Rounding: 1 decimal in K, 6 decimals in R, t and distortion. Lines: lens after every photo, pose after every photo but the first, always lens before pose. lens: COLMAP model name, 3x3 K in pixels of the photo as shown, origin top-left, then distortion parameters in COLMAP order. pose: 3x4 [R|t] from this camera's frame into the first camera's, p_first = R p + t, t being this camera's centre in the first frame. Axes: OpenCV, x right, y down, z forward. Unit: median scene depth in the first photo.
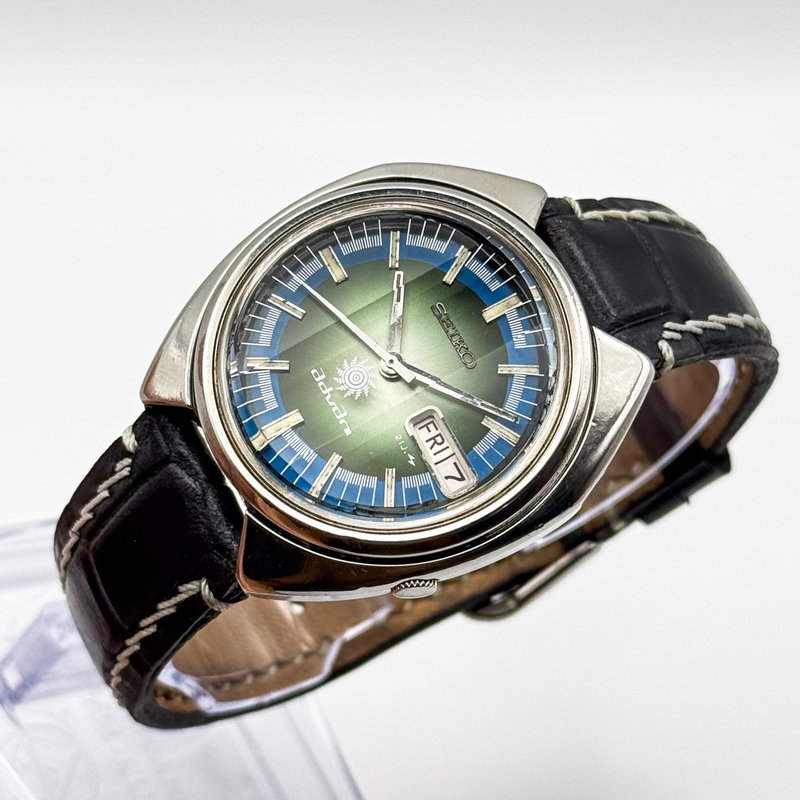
lens RADIAL K [[2393.7, 0, 400.0], [0, 2393.7, 400.0], [0, 0, 1]] dist [0.134348, -0.128880]
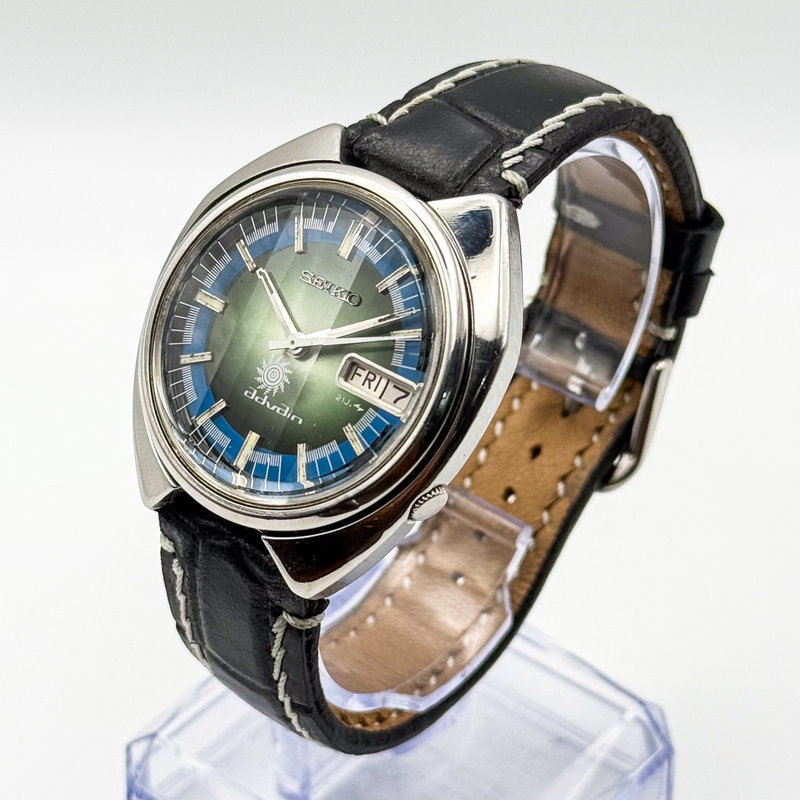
lens RADIAL K [[2393.7, 0, 400.0], [0, 2393.7, 400.0], [0, 0, 1]] dist [0.134348, -0.128880]
pose [[0.789346, -0.584403, -0.188165, 0.211466], [0.576805, 0.810888, -0.098776, 0.131984], [0.210305, -0.030566, 0.977158, -0.026925]]
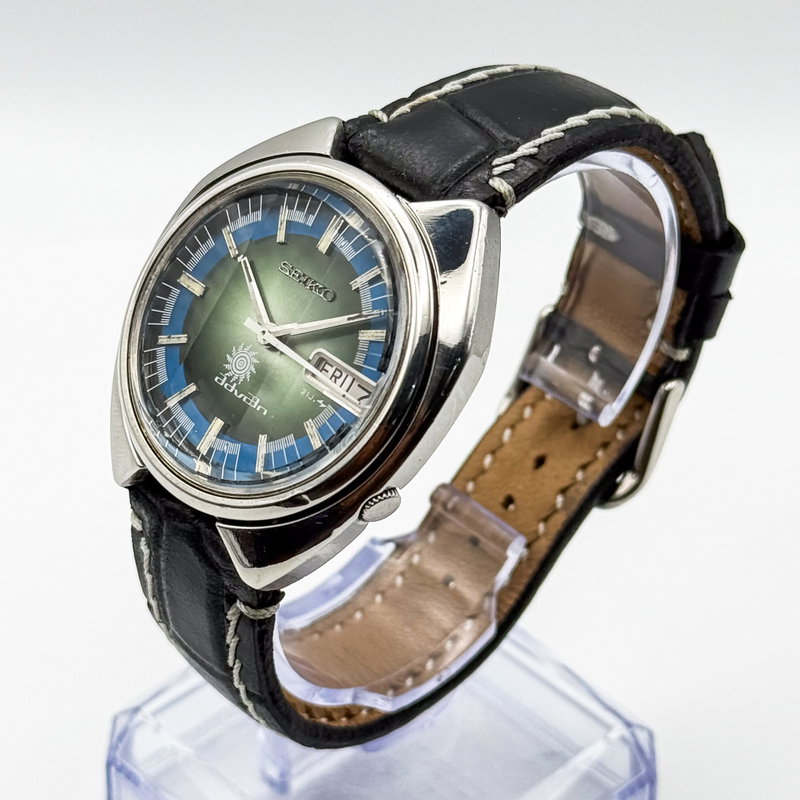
lens RADIAL K [[2393.7, 0, 400.0], [0, 2393.7, 400.0], [0, 0, 1]] dist [0.134348, -0.128880]
pose [[0.816774, -0.514040, -0.261996, 0.297888], [0.494846, 0.857629, -0.139996, 0.181251], [0.296659, -0.015303, 0.954861, 0.004774]]
